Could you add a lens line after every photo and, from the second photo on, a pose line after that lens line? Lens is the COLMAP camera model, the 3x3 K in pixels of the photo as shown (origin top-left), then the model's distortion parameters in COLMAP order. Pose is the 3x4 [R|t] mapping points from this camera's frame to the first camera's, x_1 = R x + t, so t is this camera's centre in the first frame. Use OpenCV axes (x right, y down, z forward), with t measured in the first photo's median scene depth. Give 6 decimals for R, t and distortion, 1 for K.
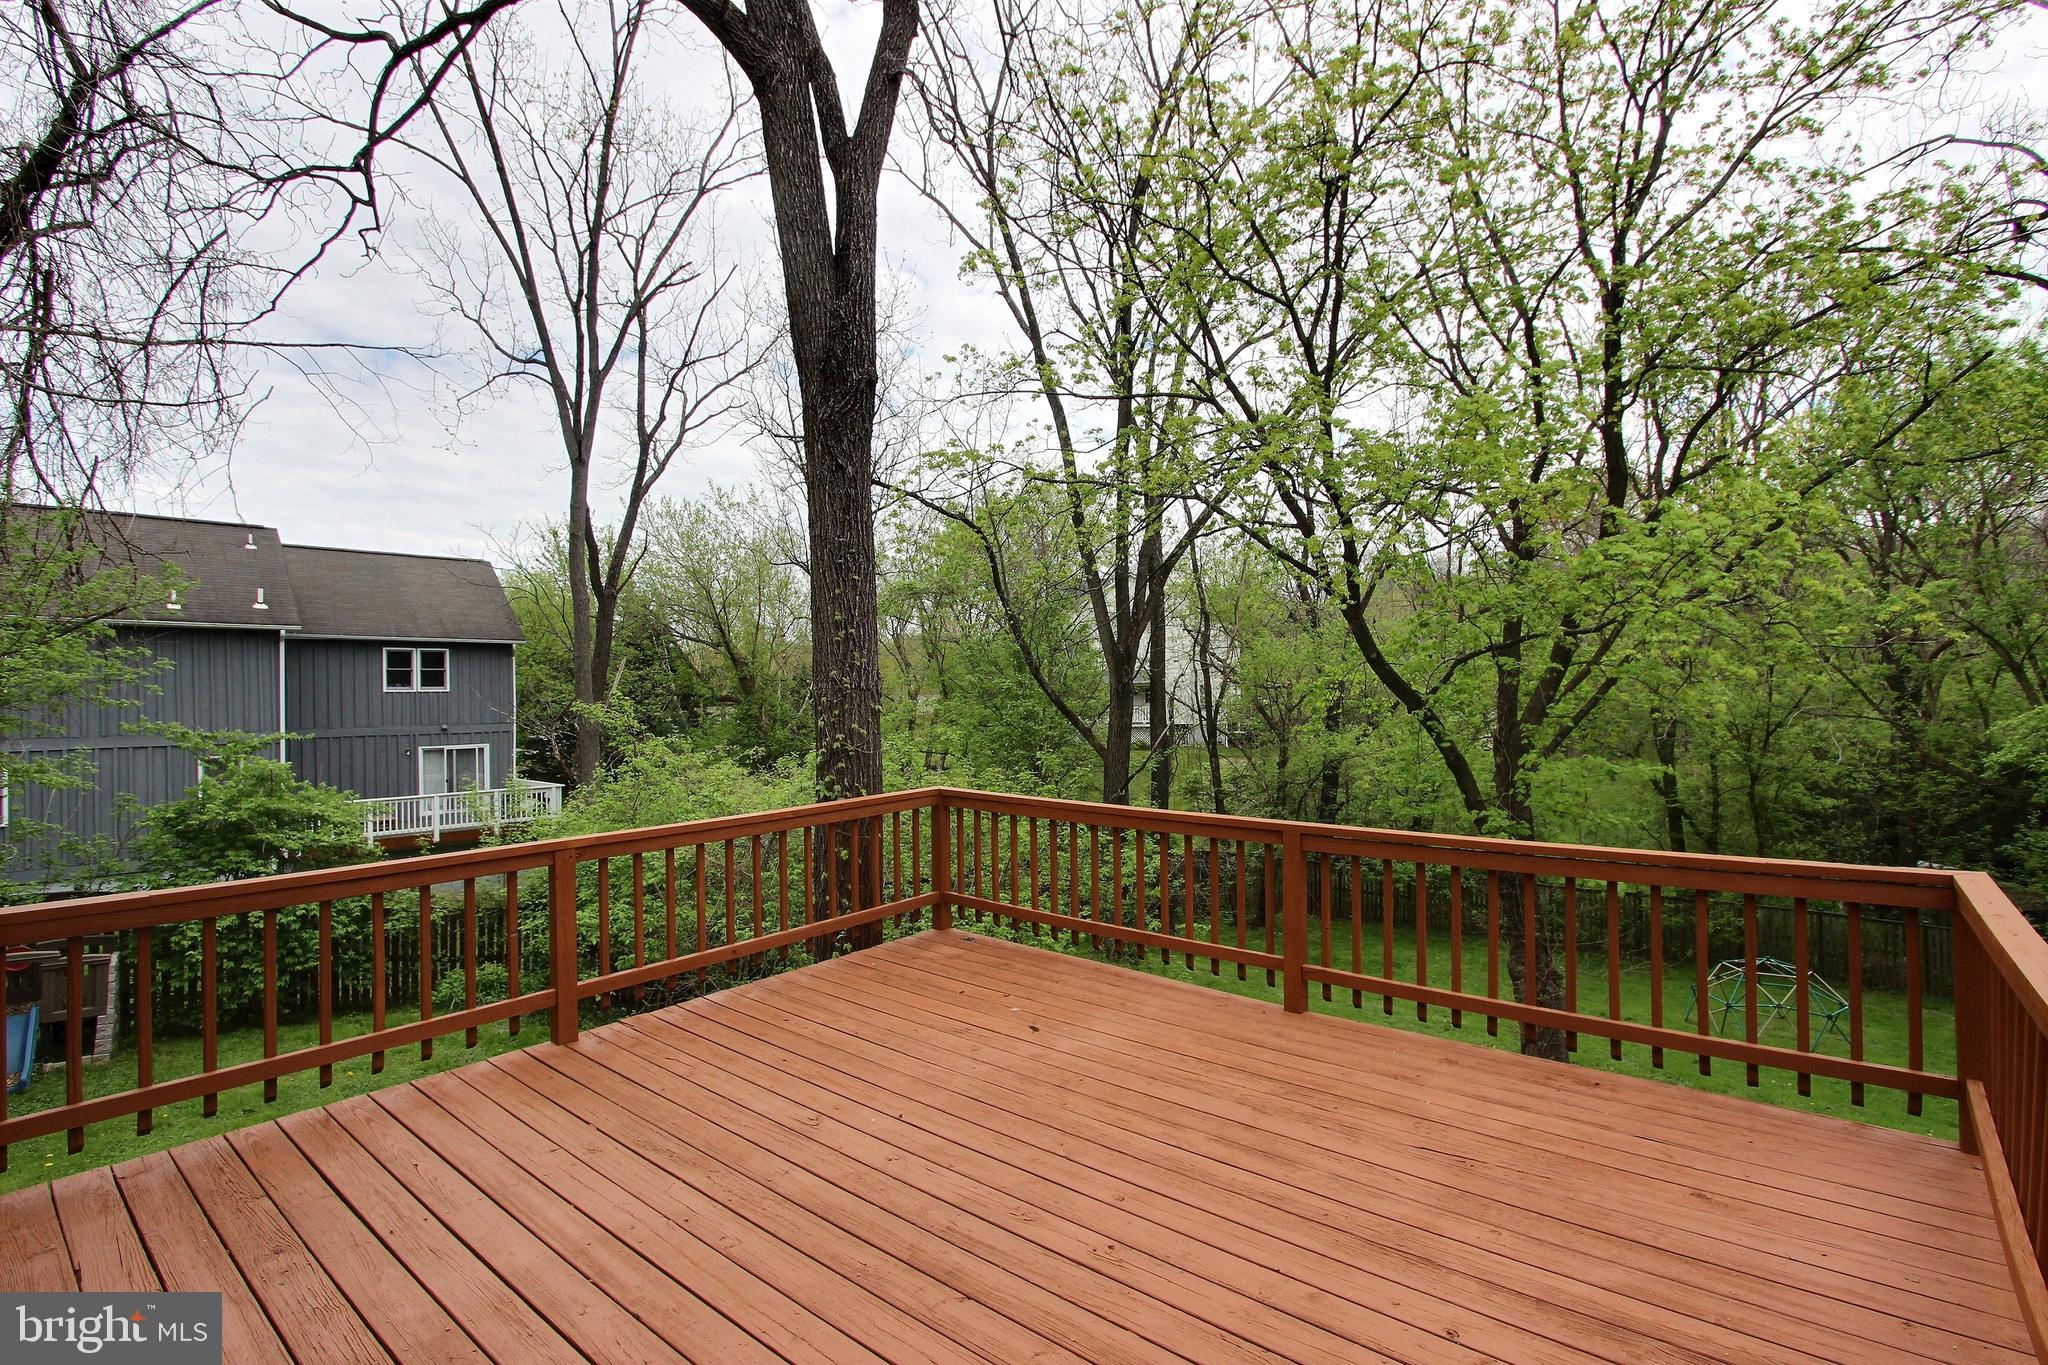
lens RADIAL K [[942.6, 0, 1018.7], [0, 942.6, 673.3], [0, 0, 1]] dist [-0.019044, 0.001192]
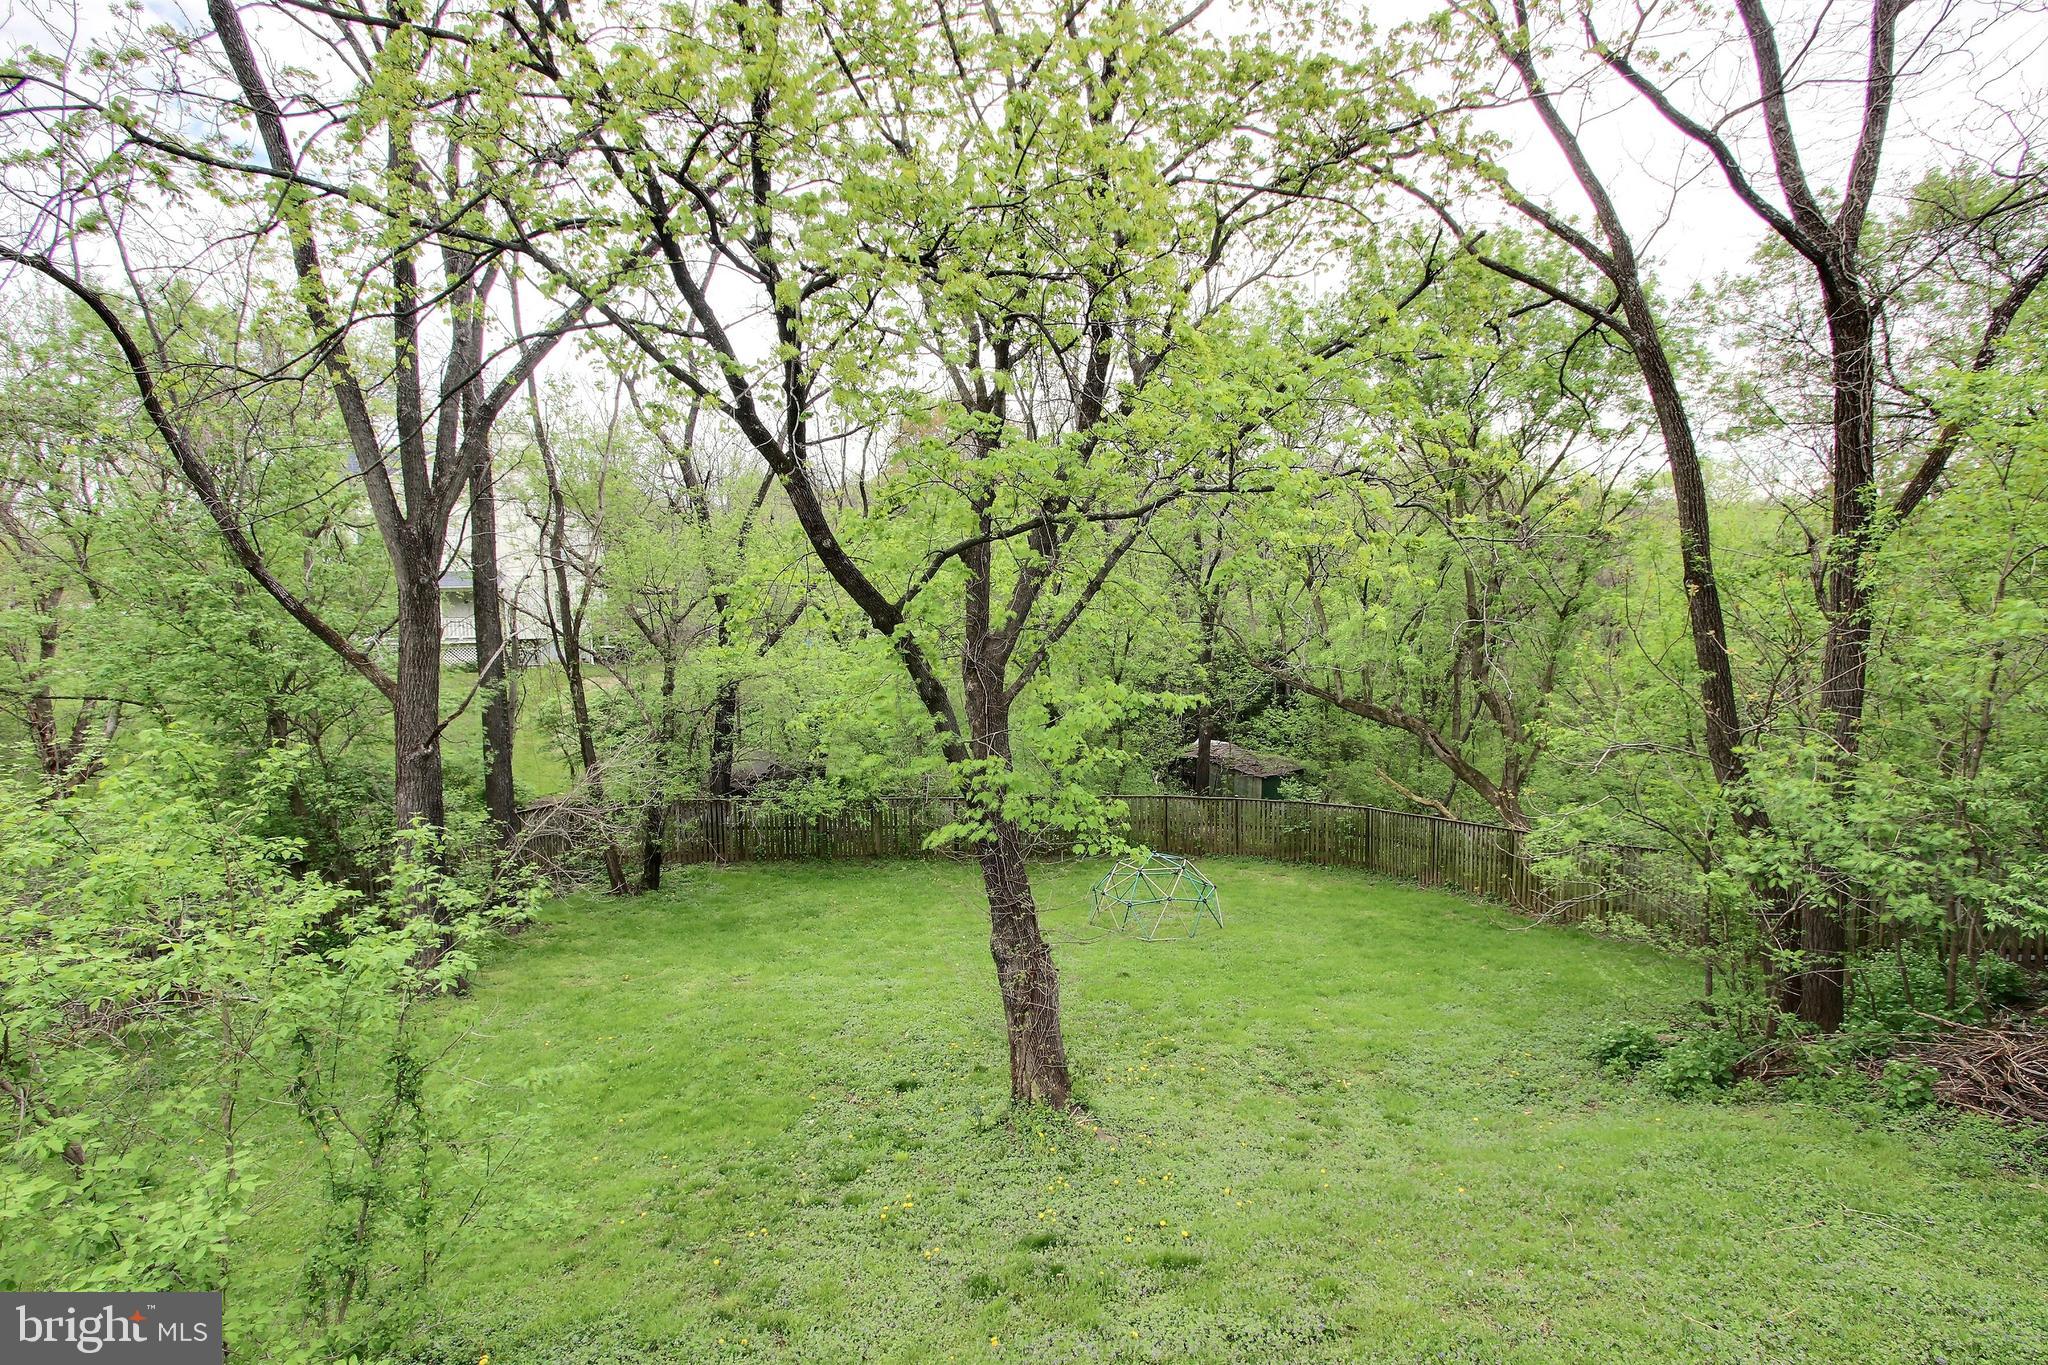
lens RADIAL K [[942.6, 0, 1032.8], [0, 942.6, 694.8], [0, 0, 1]] dist [-0.019044, 0.001192]
pose [[0.791636, -0.056863, 0.608341, 0.085146], [-0.017800, 0.993091, 0.115989, 0.006907], [-0.610733, -0.102650, 0.785155, 0.396760]]
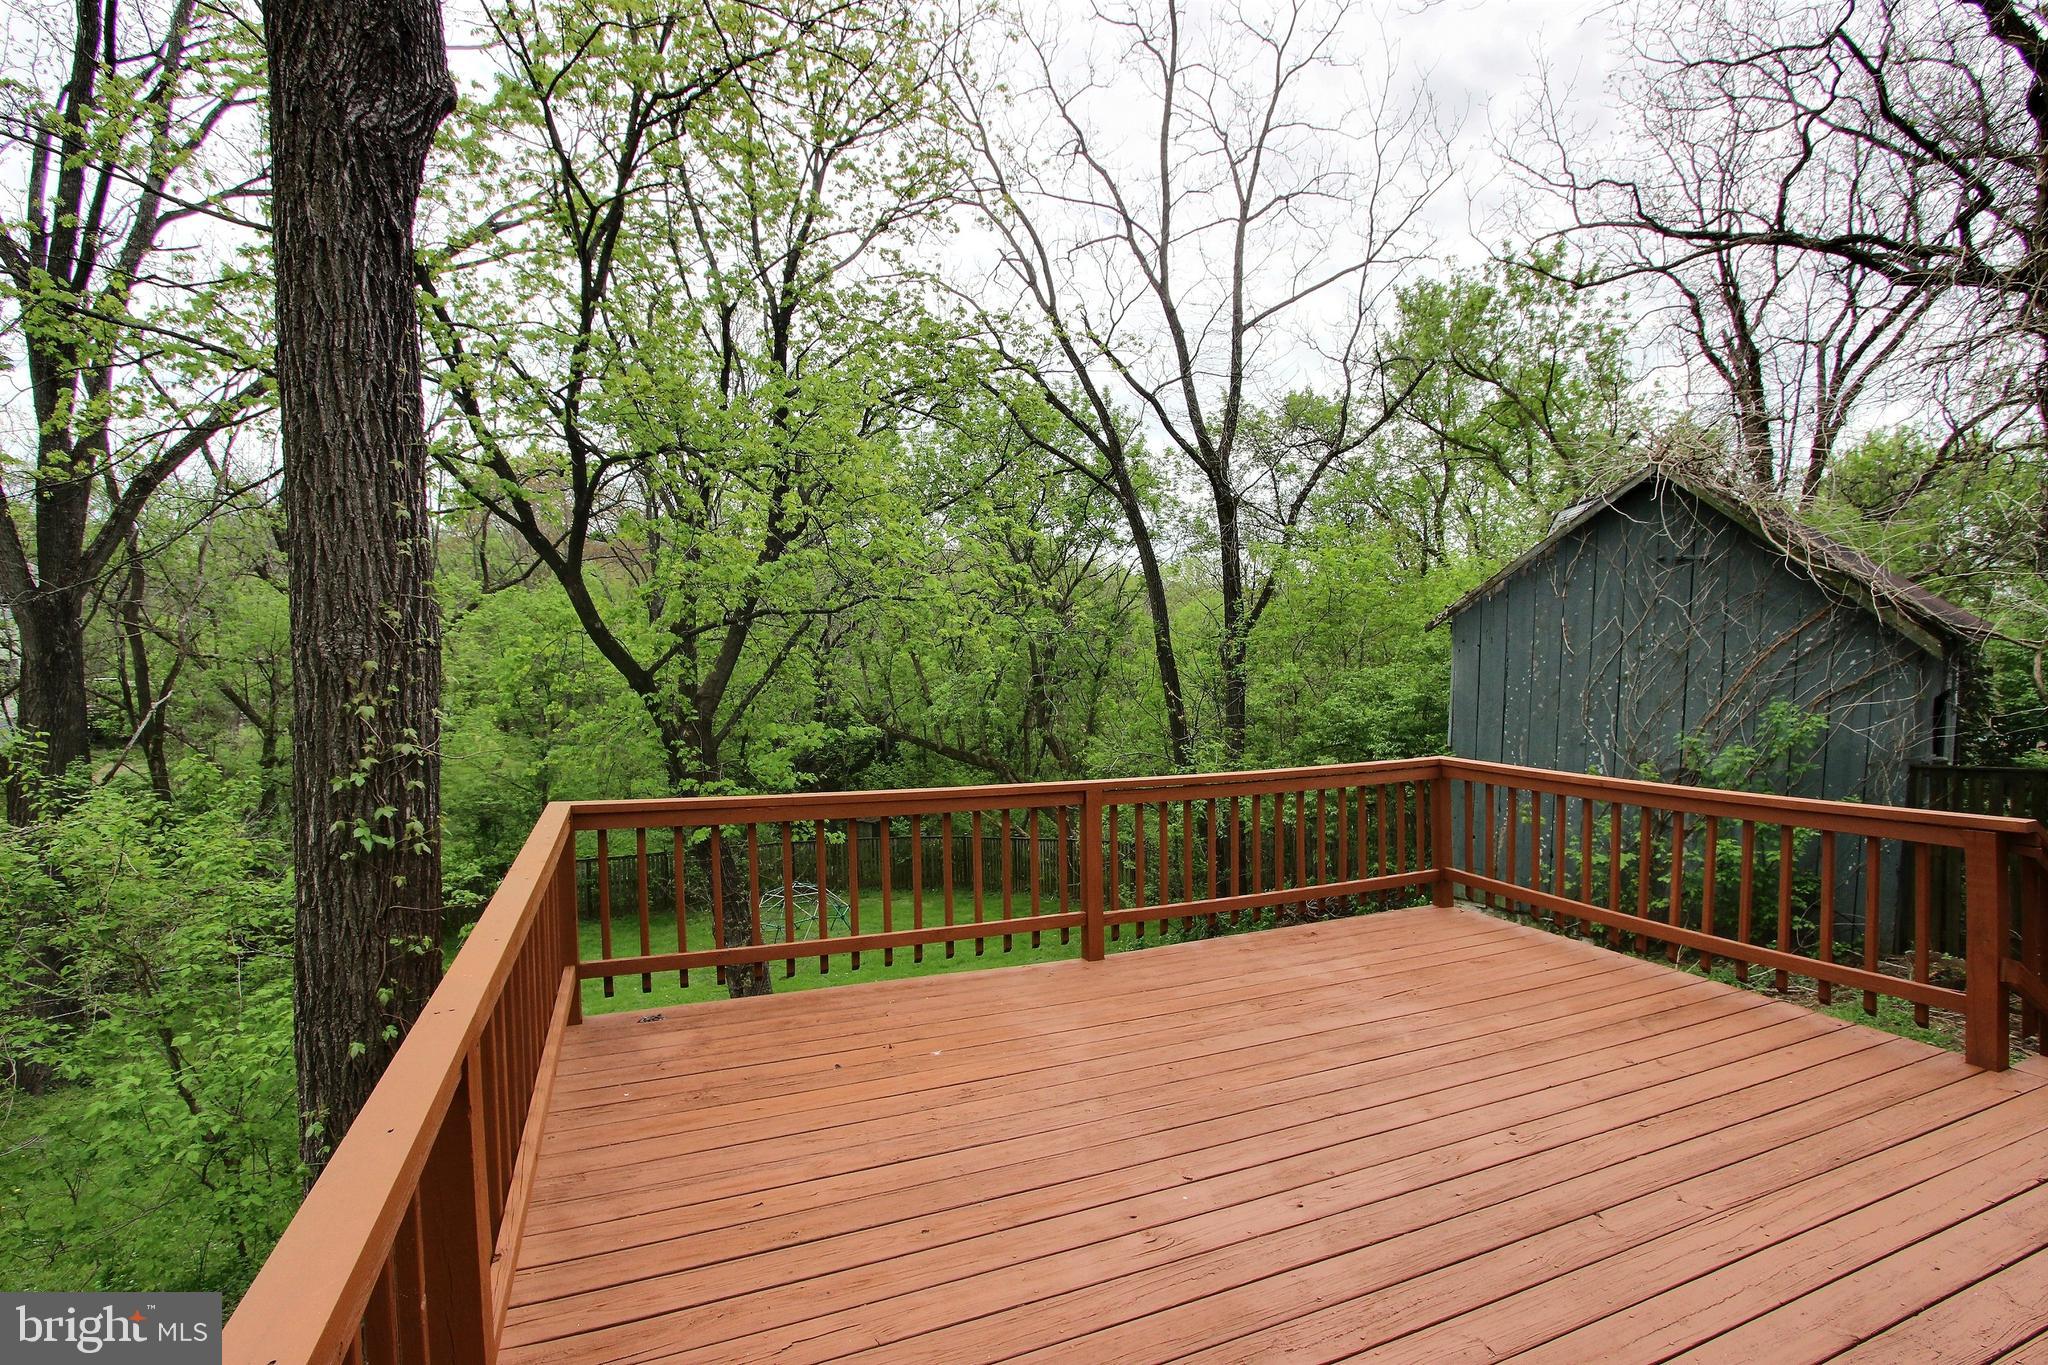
lens RADIAL K [[908.9, 0, 1018.0], [0, 908.9, 692.8], [0, 0, 1]] dist [-0.022354, 0.000299]
pose [[0.475712, -0.024135, 0.879270, -0.258682], [-0.017414, 0.999169, 0.036848, 0.003892], [-0.879429, -0.032841, 0.474896, 0.222012]]
